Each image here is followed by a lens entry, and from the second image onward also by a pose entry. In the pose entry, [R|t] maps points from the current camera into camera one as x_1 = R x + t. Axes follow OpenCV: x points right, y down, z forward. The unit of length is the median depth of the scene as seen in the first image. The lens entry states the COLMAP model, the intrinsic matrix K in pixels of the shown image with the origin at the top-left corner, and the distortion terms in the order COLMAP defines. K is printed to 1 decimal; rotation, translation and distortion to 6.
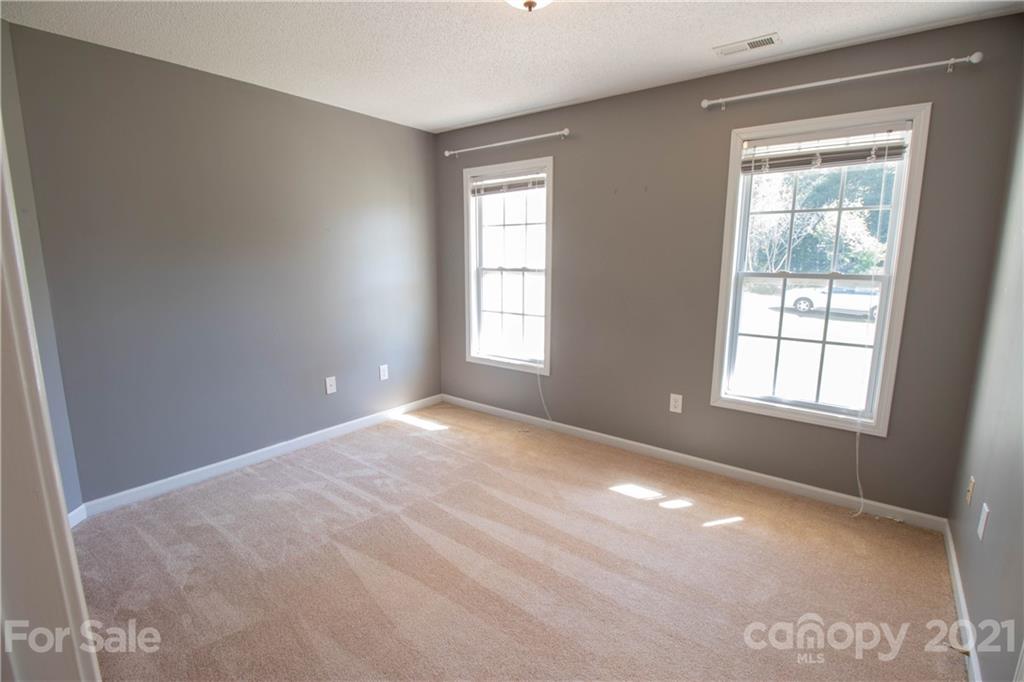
lens RADIAL K [[473.6, 0, 514.4], [0, 473.6, 340.2], [0, 0, 1]] dist [-0.002312, -0.012186]
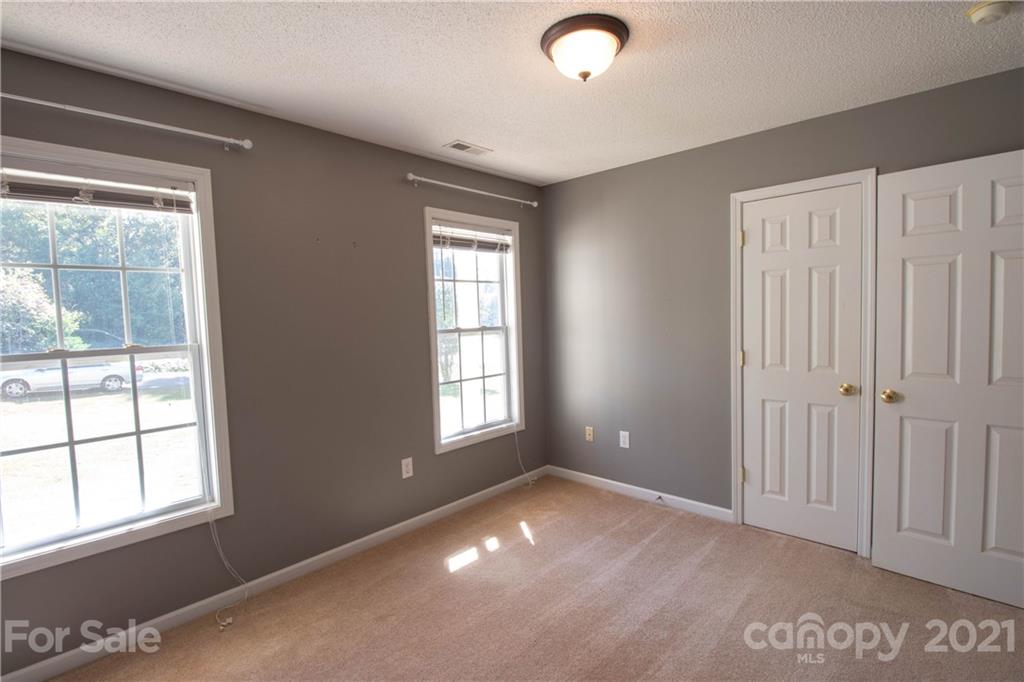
lens RADIAL K [[473.6, 0, 513.9], [0, 473.6, 342.1], [0, 0, 1]] dist [-0.002312, -0.012186]
pose [[0.103467, -0.064049, 0.992569, -0.645149], [0.202764, 0.978327, 0.041994, -0.127088], [-0.973746, 0.196912, 0.114211, 0.702549]]
